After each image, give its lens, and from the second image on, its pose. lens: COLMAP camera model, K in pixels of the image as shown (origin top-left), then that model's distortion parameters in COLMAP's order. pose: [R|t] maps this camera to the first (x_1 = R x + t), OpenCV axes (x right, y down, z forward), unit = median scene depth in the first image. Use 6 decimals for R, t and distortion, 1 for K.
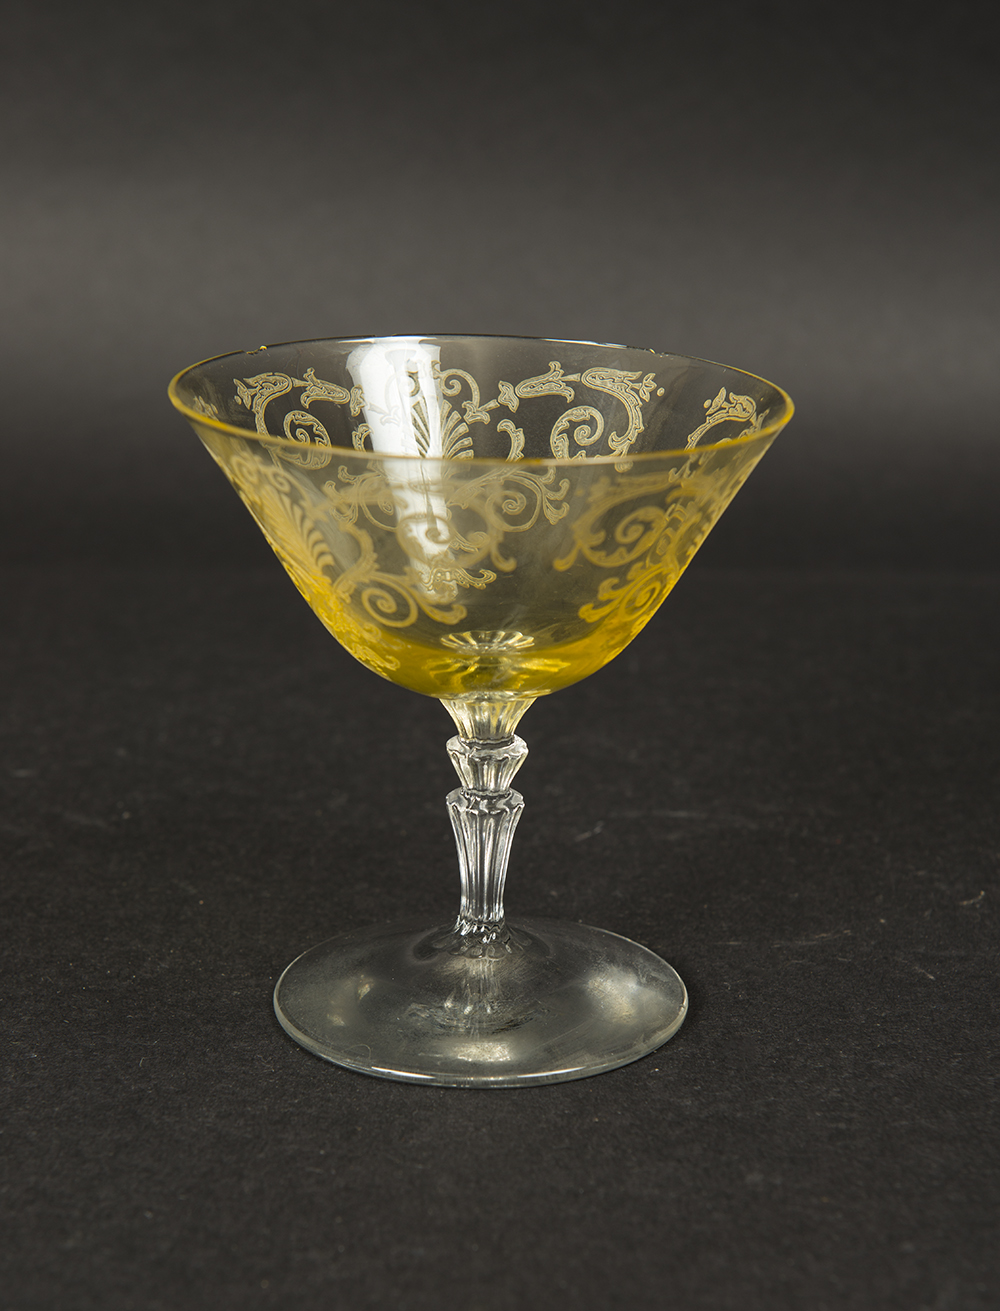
lens RADIAL K [[3044.3, 0, 492.9], [0, 3044.3, 734.0], [0, 0, 1]] dist [0.165856, 0.021970]
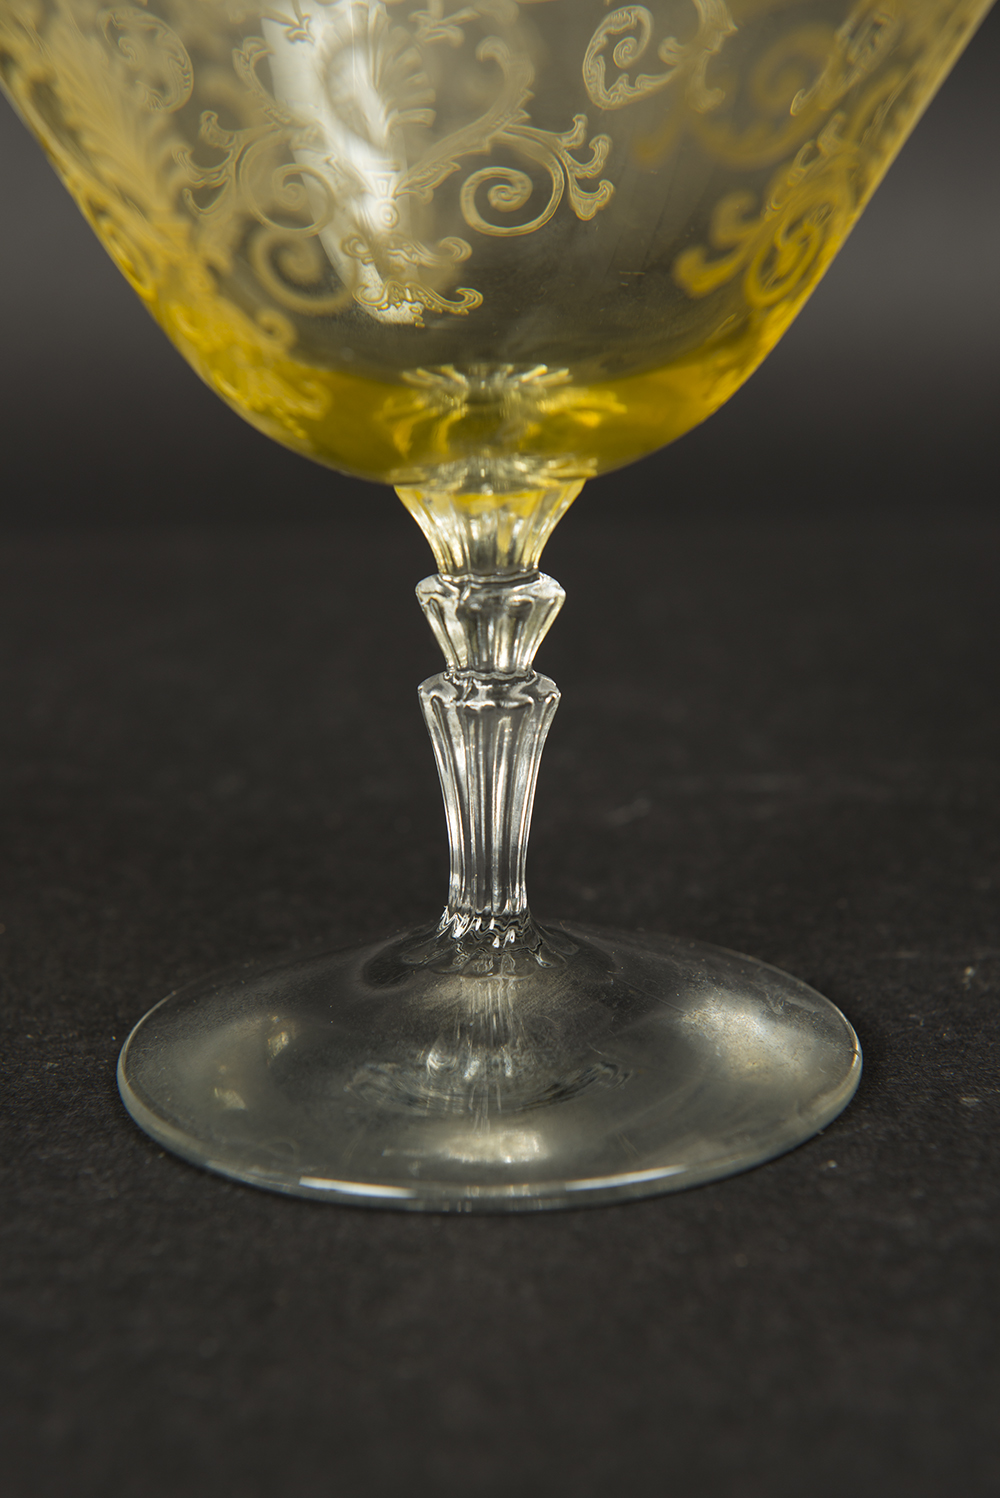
lens RADIAL K [[2883.5, 0, 500.0], [0, 2883.5, 749.0], [0, 0, 1]] dist [0.152428, -0.115551]
pose [[0.998538, -0.034255, 0.041805, -0.023293], [0.036692, 0.997584, -0.058999, 0.064877], [-0.039683, 0.060446, 0.997382, 0.487904]]
